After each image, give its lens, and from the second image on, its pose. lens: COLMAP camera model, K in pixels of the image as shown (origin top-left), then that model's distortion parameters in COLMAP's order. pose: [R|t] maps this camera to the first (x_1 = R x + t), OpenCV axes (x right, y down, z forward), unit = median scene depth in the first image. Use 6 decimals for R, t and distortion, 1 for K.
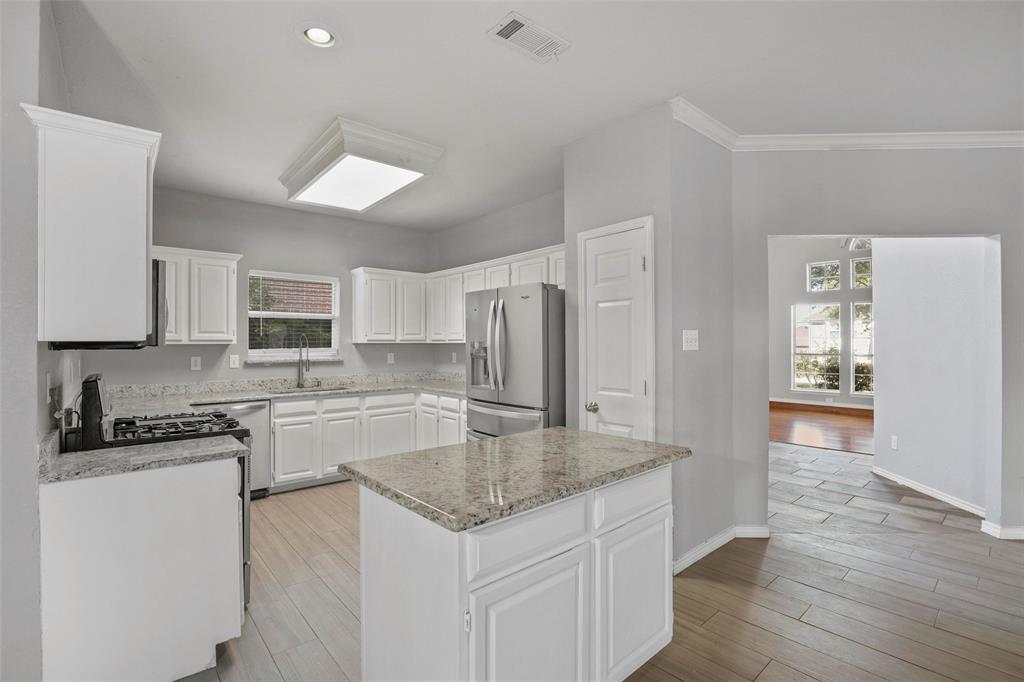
lens RADIAL K [[466.3, 0, 517.2], [0, 466.3, 340.8], [0, 0, 1]] dist [-0.025080, 0.001314]
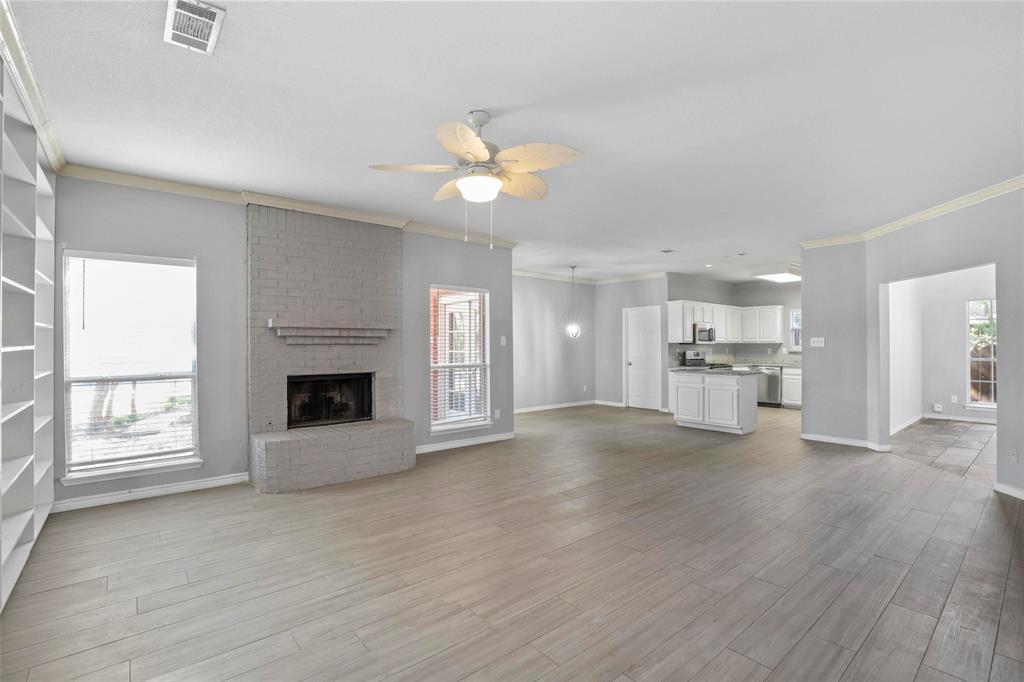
lens RADIAL K [[466.3, 0, 517.2], [0, 466.3, 340.8], [0, 0, 1]] dist [-0.025080, 0.001314]
pose [[-0.020176, -0.004066, -0.999788, 1.617143], [0.007466, 0.999963, -0.004218, -0.005058], [0.999769, -0.007550, -0.020145, -0.256627]]
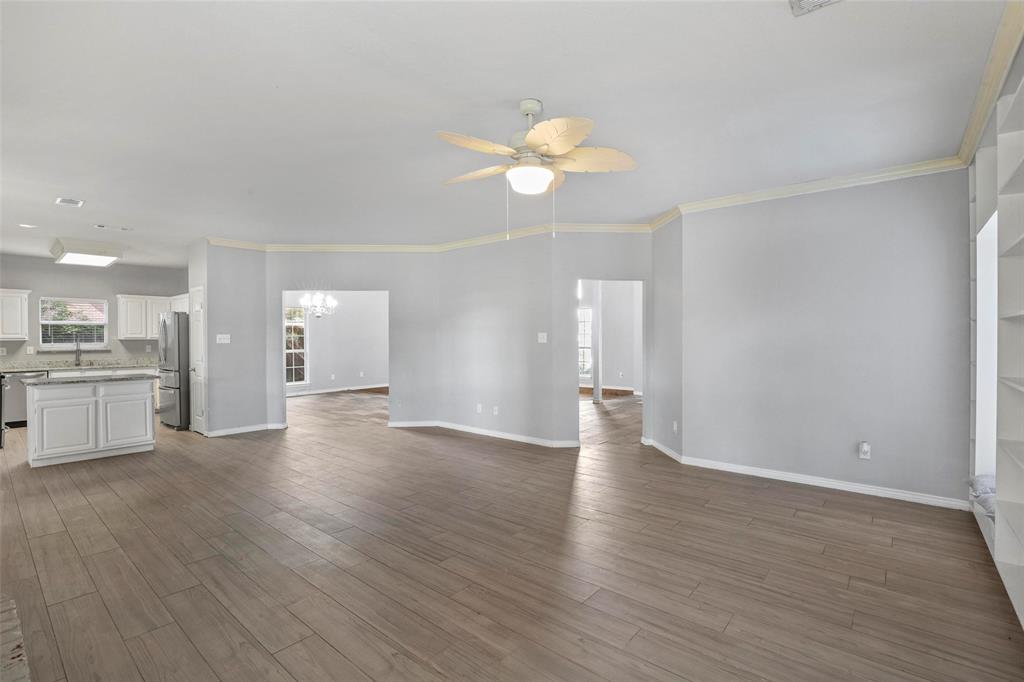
lens RADIAL K [[472.2, 0, 512.0], [0, 472.2, 341.0], [0, 0, 1]] dist [-0.072452, 0.025854]
pose [[0.988554, -0.001578, 0.150857, 0.888907], [-0.000185, 0.999932, 0.011669, -0.009627], [-0.150865, -0.011563, 0.988487, -0.905524]]
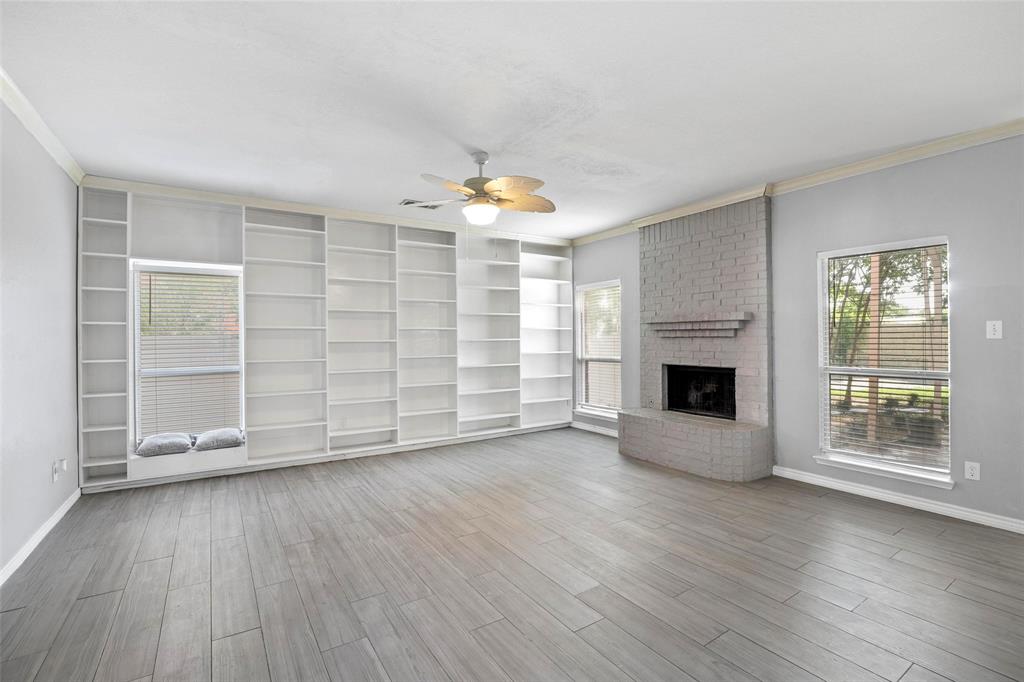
lens RADIAL K [[466.3, 0, 517.2], [0, 466.3, 340.8], [0, 0, 1]] dist [-0.025080, 0.001314]
pose [[-0.991025, 0.006298, 0.133528, 0.842441], [0.006266, 0.999980, -0.000664, 0.001750], [-0.133530, 0.000179, -0.991045, 0.436517]]
